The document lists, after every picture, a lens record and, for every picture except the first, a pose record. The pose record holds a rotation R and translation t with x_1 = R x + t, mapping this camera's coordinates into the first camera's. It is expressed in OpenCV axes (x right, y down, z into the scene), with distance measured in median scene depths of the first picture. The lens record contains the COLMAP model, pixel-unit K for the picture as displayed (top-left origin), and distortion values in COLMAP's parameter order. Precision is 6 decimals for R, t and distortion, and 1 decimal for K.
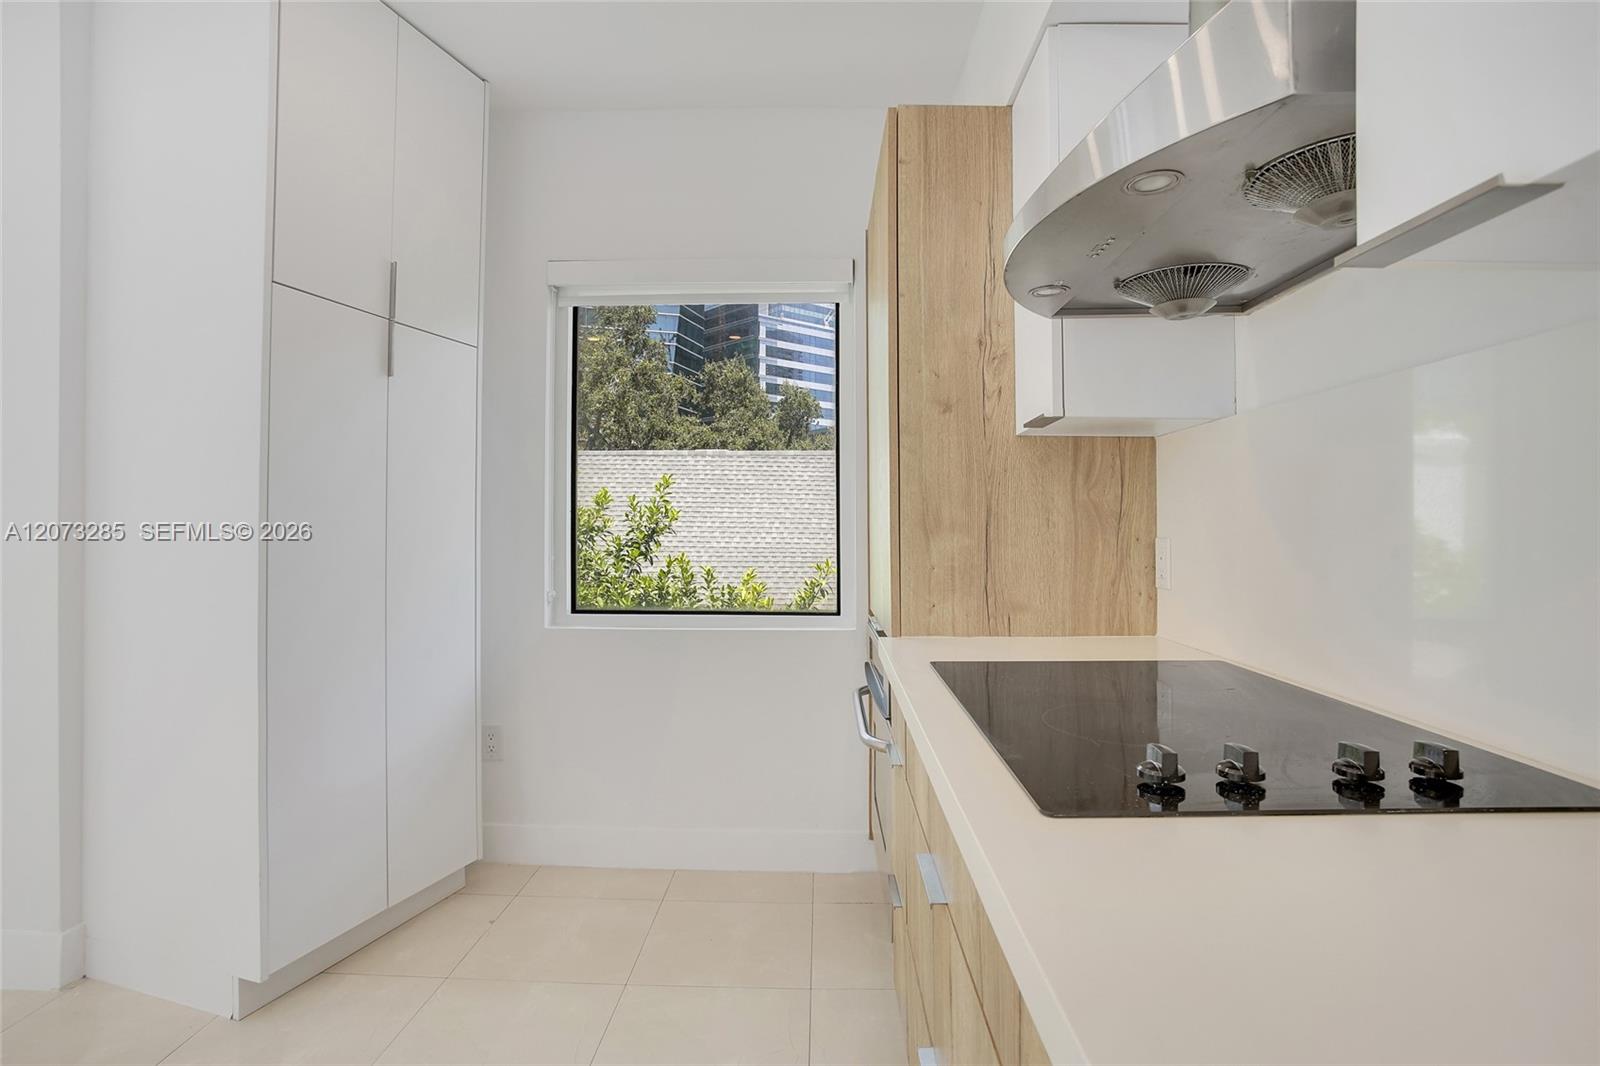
lens RADIAL K [[766.4, 0, 824.1], [0, 766.4, 506.3], [0, 0, 1]] dist [-0.063849, 0.018621]
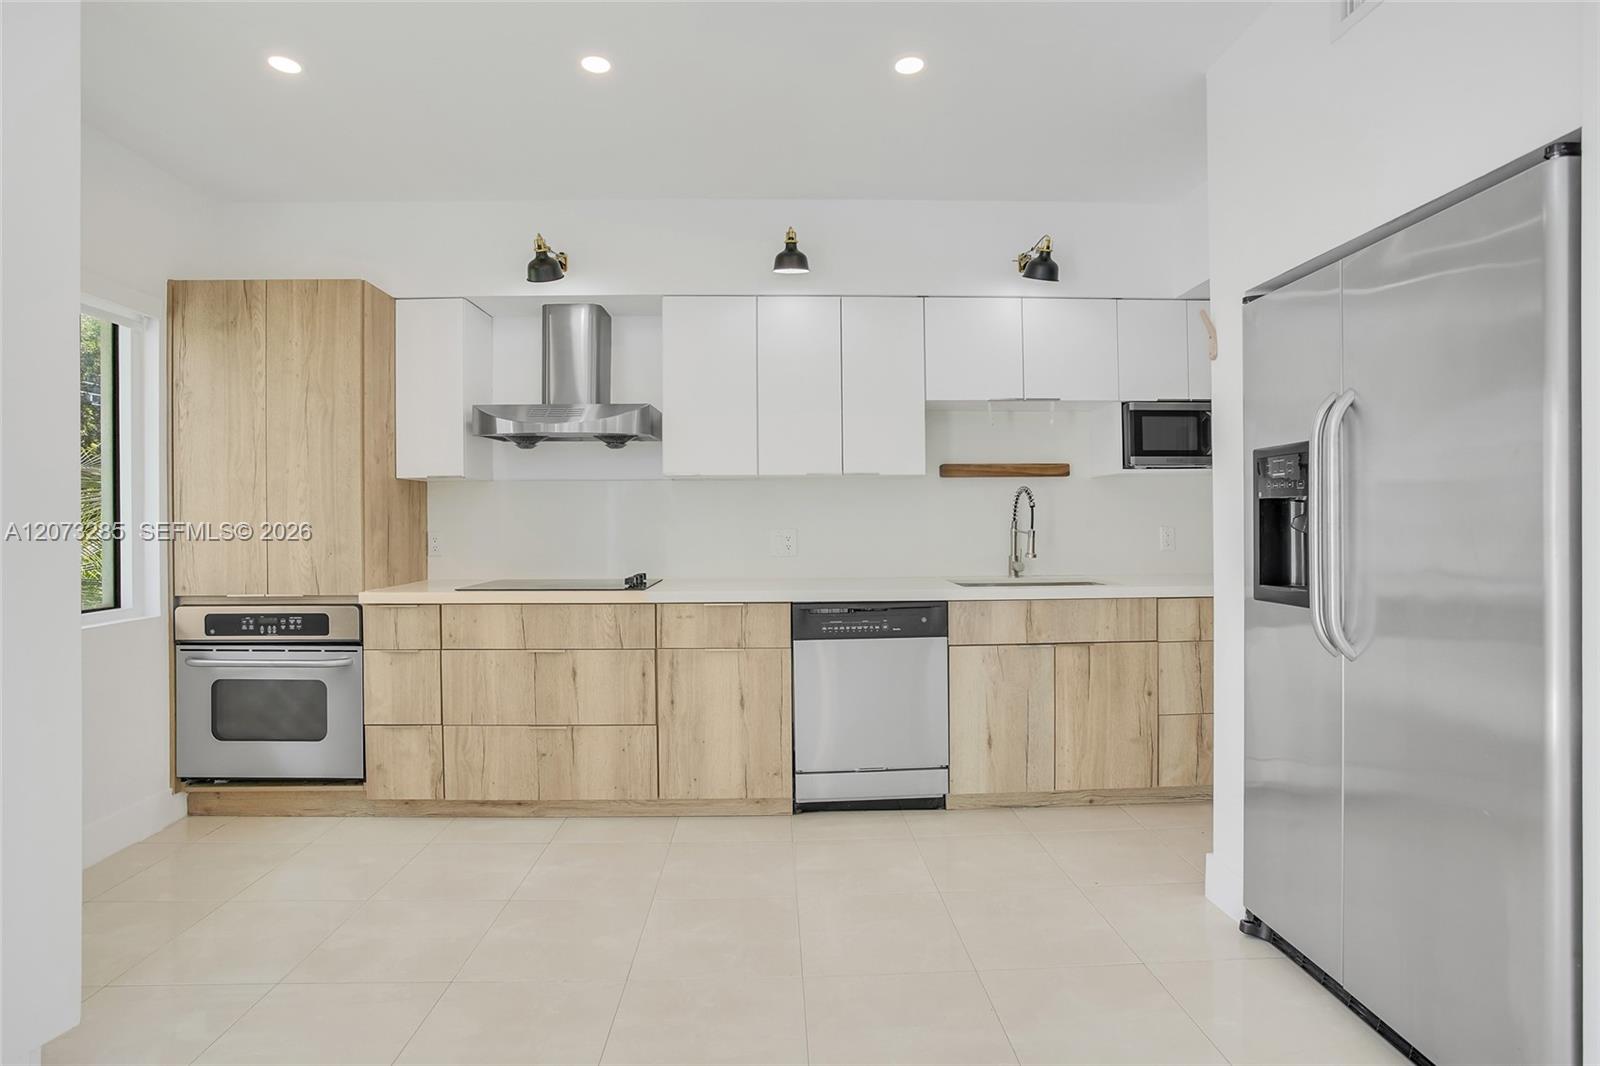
lens RADIAL K [[766.4, 0, 824.1], [0, 766.4, 506.3], [0, 0, 1]] dist [-0.063849, 0.018621]
pose [[-0.048708, 0.013631, 0.998720, -1.639440], [-0.011897, 0.999828, -0.014226, -0.009746], [-0.998742, -0.012575, -0.048537, 0.046388]]
